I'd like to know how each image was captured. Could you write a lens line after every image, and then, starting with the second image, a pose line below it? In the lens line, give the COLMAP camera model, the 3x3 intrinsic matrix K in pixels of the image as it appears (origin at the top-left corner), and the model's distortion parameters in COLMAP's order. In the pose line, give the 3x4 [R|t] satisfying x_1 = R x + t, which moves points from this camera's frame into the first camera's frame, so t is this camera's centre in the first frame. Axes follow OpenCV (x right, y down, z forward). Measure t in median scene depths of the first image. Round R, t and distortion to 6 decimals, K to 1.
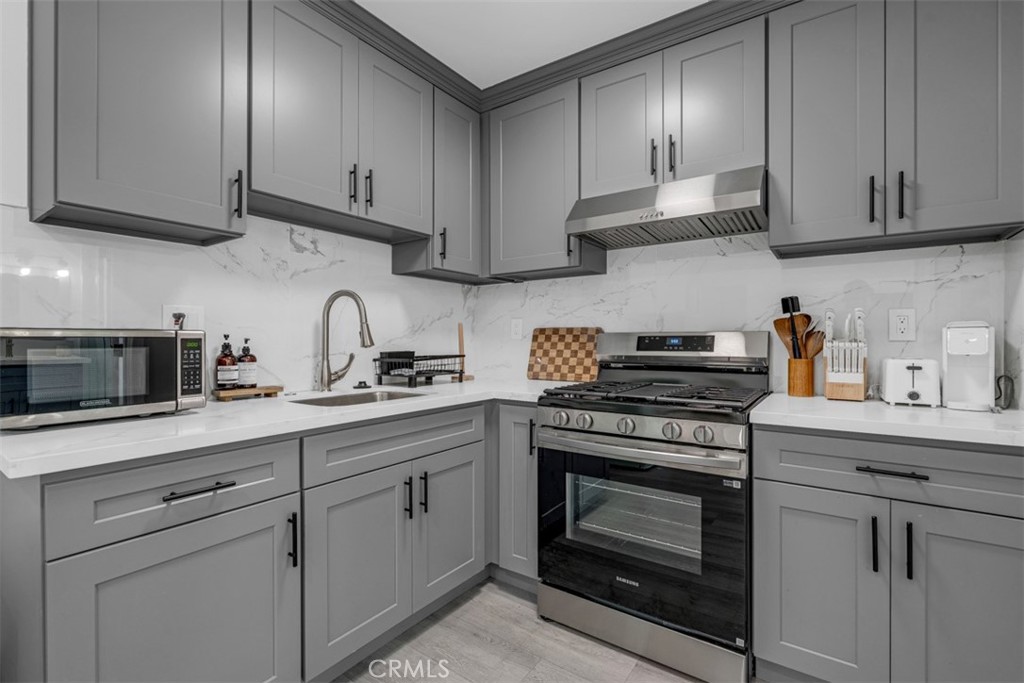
lens RADIAL K [[451.9, 0, 512.9], [0, 451.9, 338.8], [0, 0, 1]] dist [-0.004128, -0.000372]
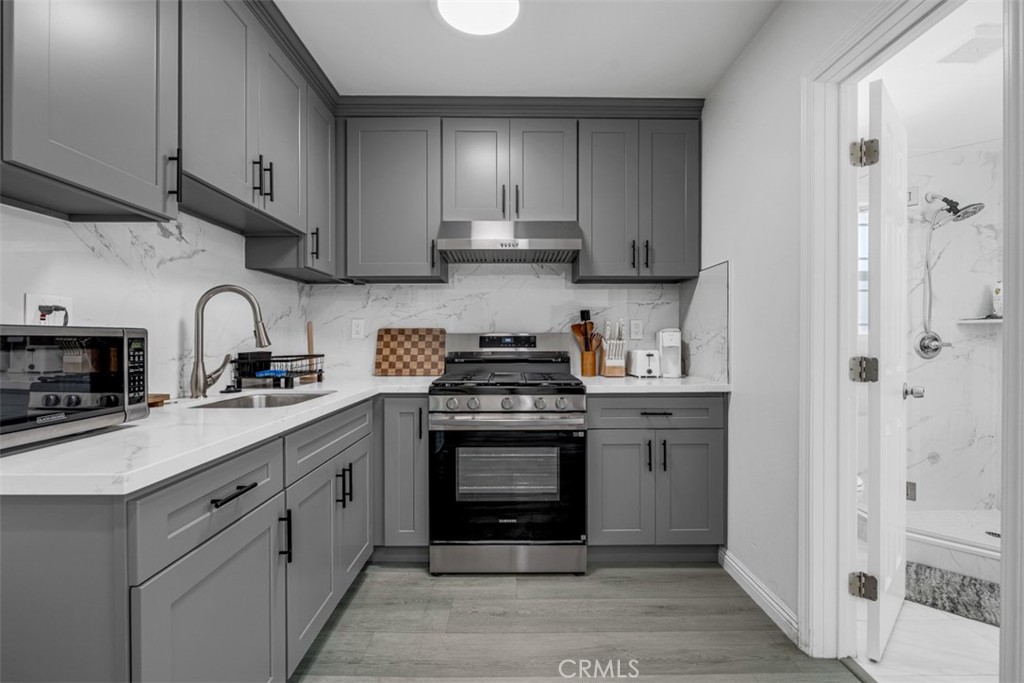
lens RADIAL K [[451.9, 0, 512.9], [0, 451.9, 338.8], [0, 0, 1]] dist [-0.004128, -0.000372]
pose [[0.813266, -0.001236, 0.581891, -0.429659], [0.000927, 0.999999, 0.000829, 0.000606], [-0.581892, -0.000135, 0.813266, -0.076445]]
